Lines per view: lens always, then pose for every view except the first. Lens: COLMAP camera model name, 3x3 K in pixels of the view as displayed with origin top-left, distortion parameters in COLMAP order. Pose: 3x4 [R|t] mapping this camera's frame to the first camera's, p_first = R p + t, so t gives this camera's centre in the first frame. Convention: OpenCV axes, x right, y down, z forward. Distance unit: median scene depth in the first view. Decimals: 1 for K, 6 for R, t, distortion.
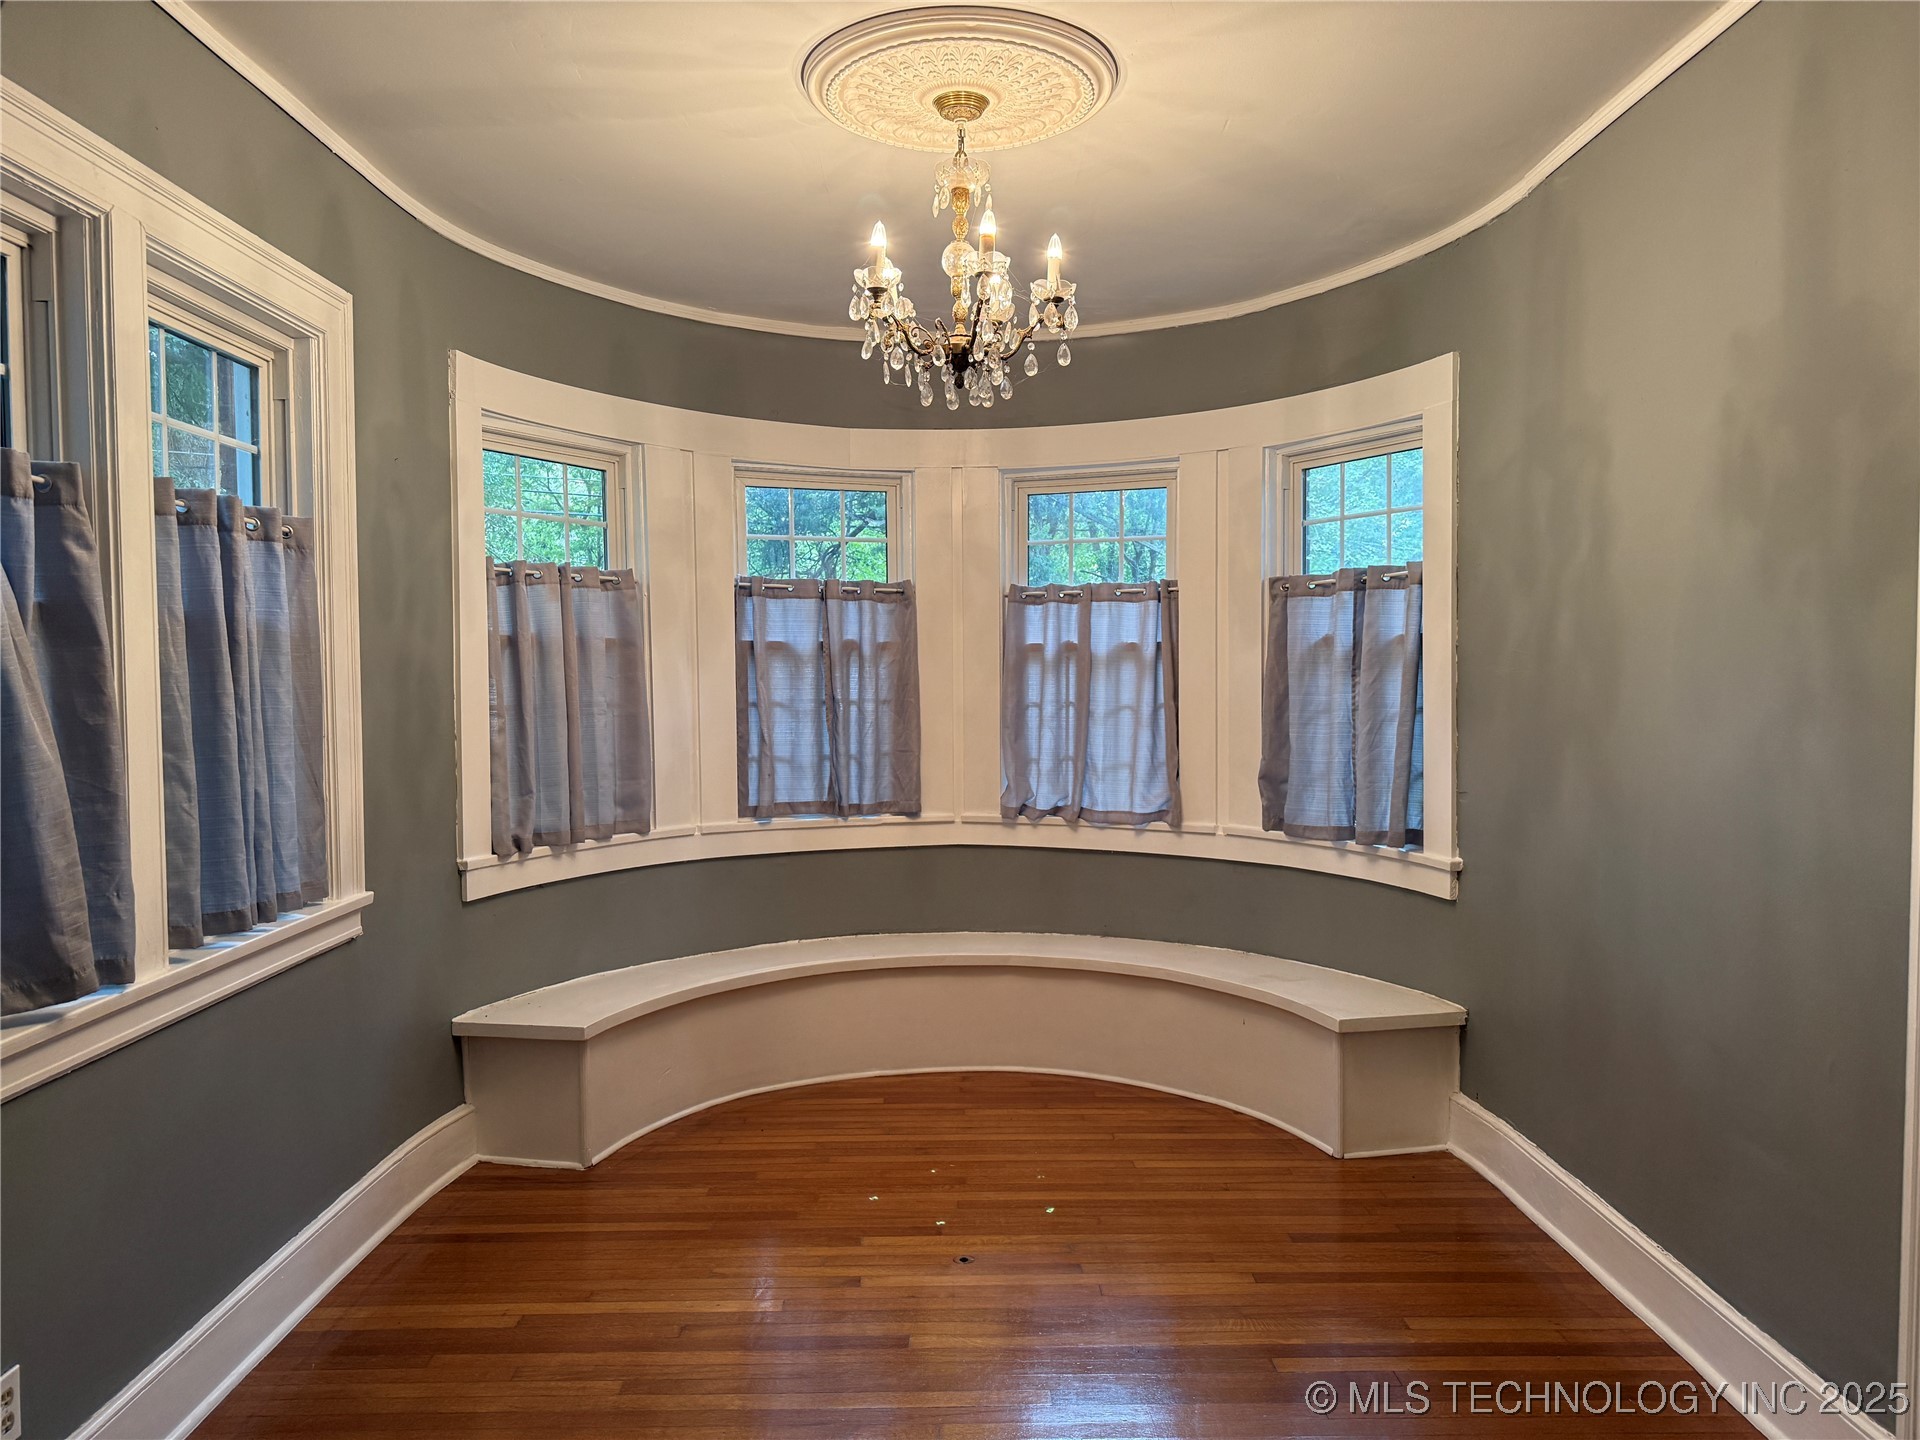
lens RADIAL K [[1348.1, 0, 954.2], [0, 1348.1, 708.4], [0, 0, 1]] dist [0.057643, -0.019475]
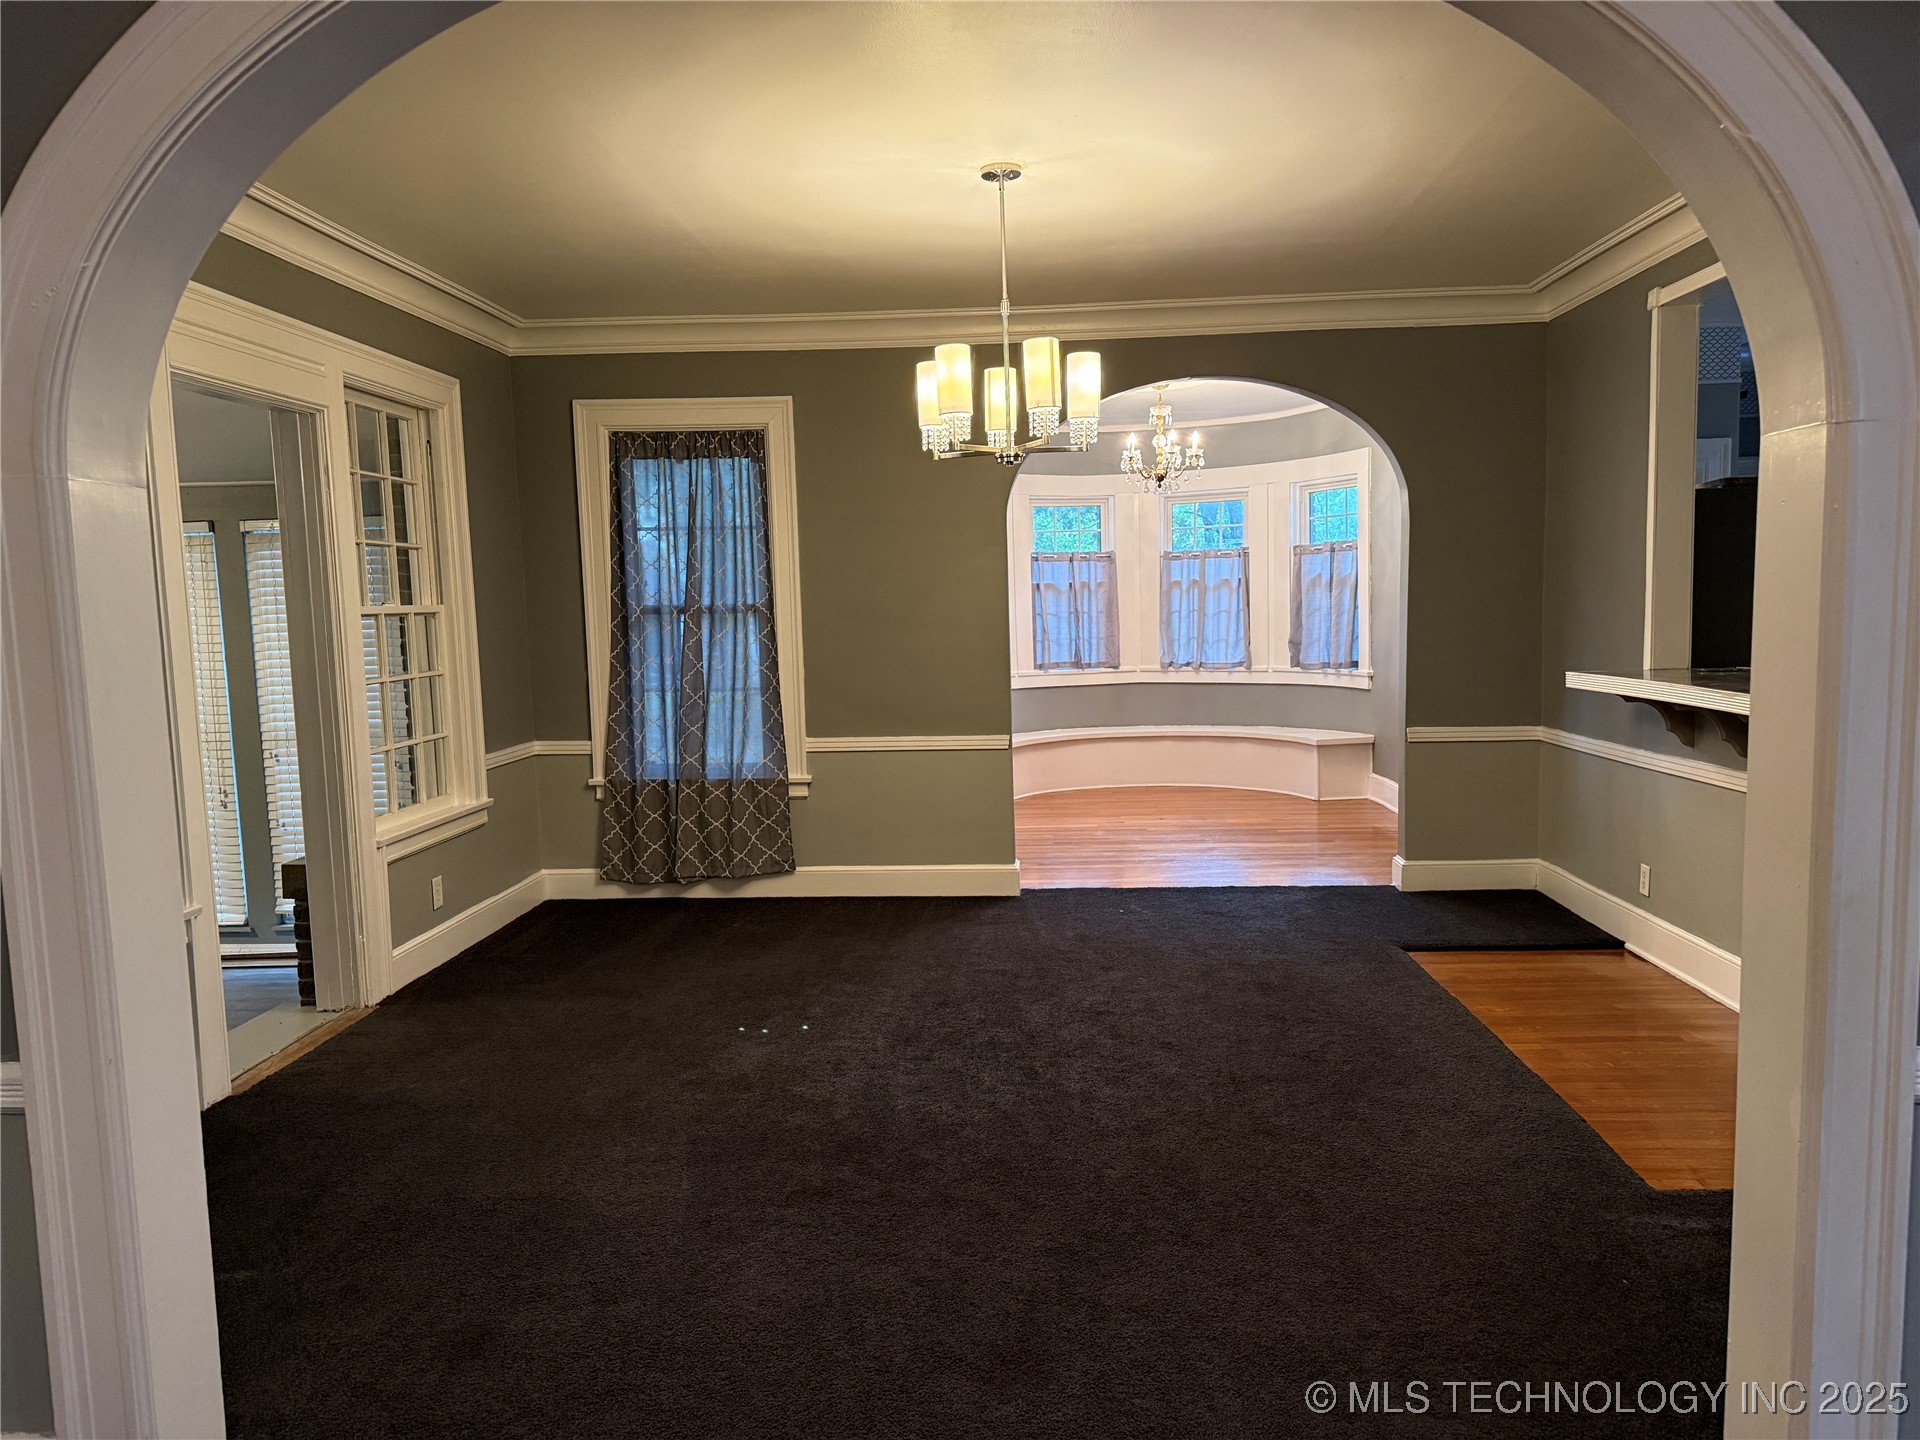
lens RADIAL K [[1348.1, 0, 956.6], [0, 1348.1, 732.1], [0, 0, 1]] dist [0.057643, -0.019475]
pose [[0.997489, -0.019517, -0.068082, -0.138245], [0.024128, 0.997422, 0.067579, 0.034074], [0.066588, -0.069052, 0.995388, -1.066197]]
